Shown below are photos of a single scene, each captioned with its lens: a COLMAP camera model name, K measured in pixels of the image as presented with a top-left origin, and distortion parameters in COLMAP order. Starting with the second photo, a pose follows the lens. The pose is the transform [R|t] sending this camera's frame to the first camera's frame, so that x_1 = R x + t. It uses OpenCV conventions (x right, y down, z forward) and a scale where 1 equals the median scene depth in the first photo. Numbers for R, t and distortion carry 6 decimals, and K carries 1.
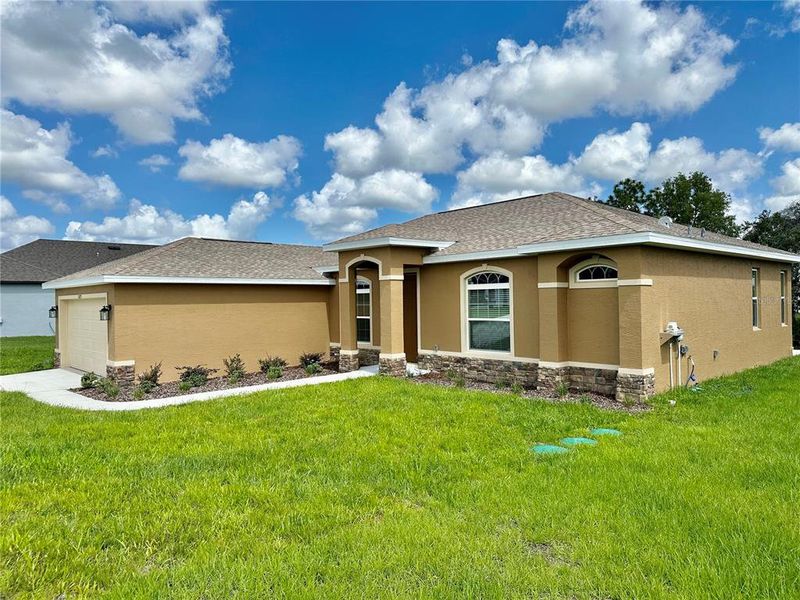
lens RADIAL K [[569.8, 0, 401.8], [0, 569.8, 302.2], [0, 0, 1]] dist [0.084238, -0.097682]
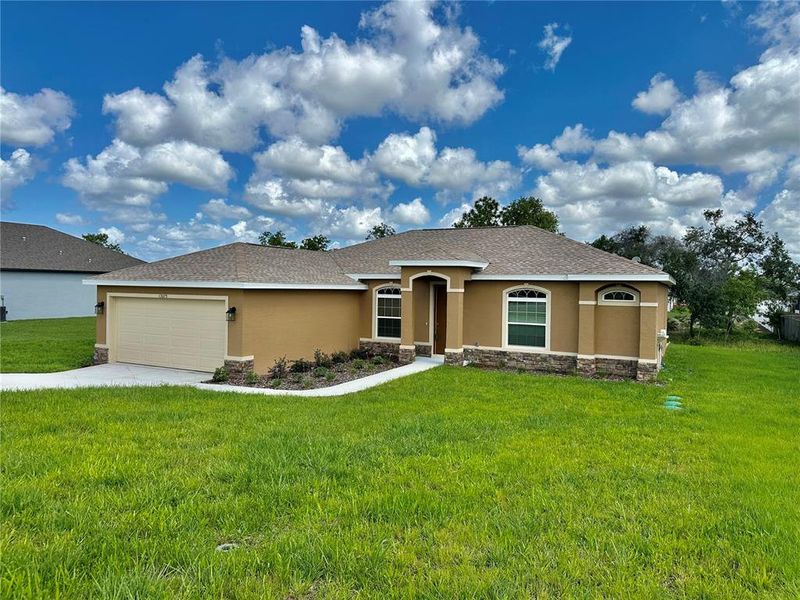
lens RADIAL K [[560.6, 0, 404.3], [0, 560.6, 292.8], [0, 0, 1]] dist [0.100779, -0.166177]
pose [[0.936311, 0.027880, 0.350063, -0.586165], [-0.031099, 0.999510, 0.003576, -0.038782], [-0.349792, -0.014235, 0.936719, -0.163002]]
